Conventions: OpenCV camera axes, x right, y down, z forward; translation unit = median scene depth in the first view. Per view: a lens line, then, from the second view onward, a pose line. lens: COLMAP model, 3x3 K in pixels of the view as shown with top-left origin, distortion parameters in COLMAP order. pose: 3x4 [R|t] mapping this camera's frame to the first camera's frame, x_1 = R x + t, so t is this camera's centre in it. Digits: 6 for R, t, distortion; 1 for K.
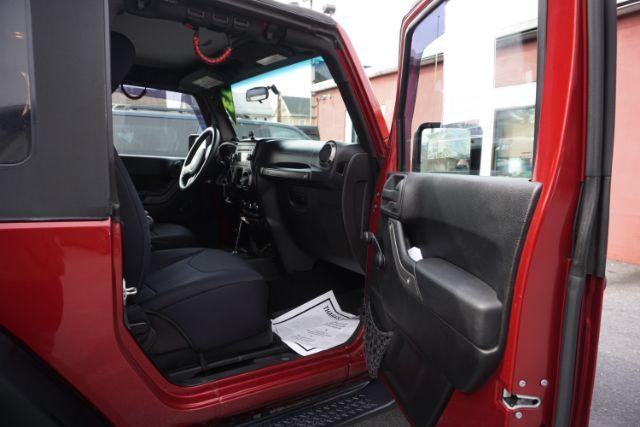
lens RADIAL K [[431.5, 0, 318.3], [0, 431.5, 212.3], [0, 0, 1]] dist [-0.048781, 0.039167]
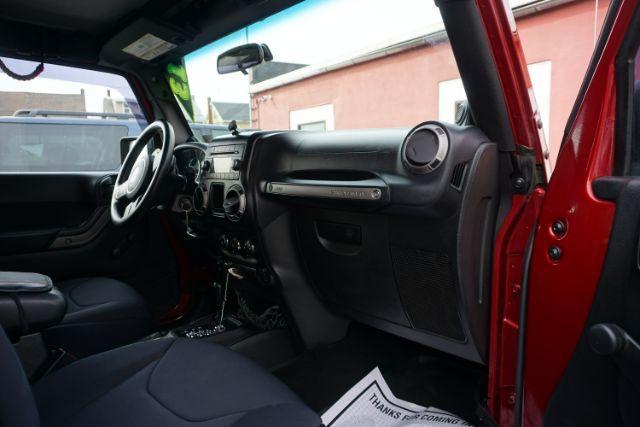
lens RADIAL K [[431.5, 0, 318.3], [0, 431.5, 212.3], [0, 0, 1]] dist [-0.048781, 0.039167]
pose [[0.987230, -0.070115, 0.143038, -0.123328], [0.071563, 0.997424, -0.004995, -0.047352], [-0.142319, 0.015168, 0.989705, 0.366554]]
